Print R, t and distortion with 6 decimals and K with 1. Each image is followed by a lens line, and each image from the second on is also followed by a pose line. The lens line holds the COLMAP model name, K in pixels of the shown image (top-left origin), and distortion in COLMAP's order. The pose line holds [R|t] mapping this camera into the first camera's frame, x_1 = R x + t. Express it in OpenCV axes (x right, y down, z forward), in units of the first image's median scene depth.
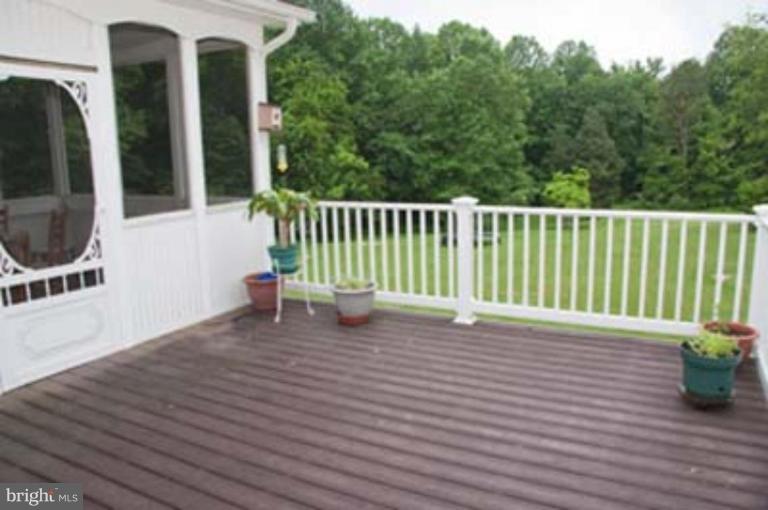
lens RADIAL K [[585.4, 0, 374.5], [0, 585.4, 265.6], [0, 0, 1]] dist [-0.178105, 0.126706]
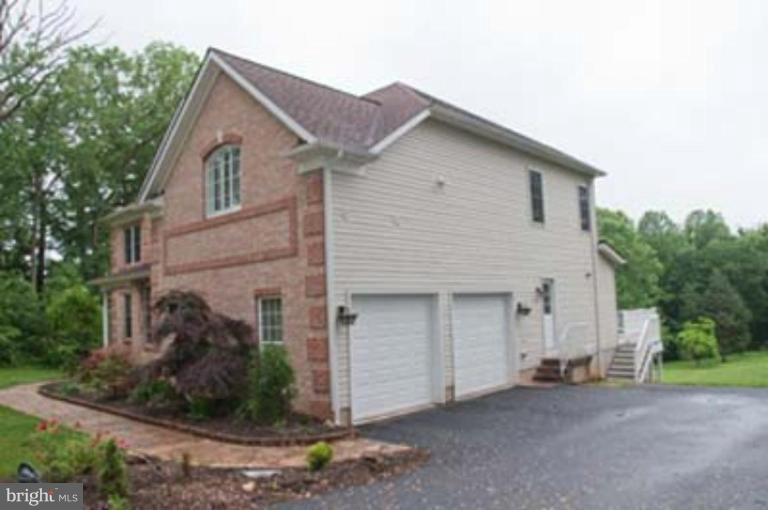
lens RADIAL K [[585.4, 0, 374.5], [0, 585.4, 265.6], [0, 0, 1]] dist [-0.178105, 0.126706]
pose [[0.970749, -0.024968, -0.238793, -0.038199], [-0.040703, 0.963068, -0.266163, 0.058278], [0.236619, 0.268097, 0.933882, -0.276814]]
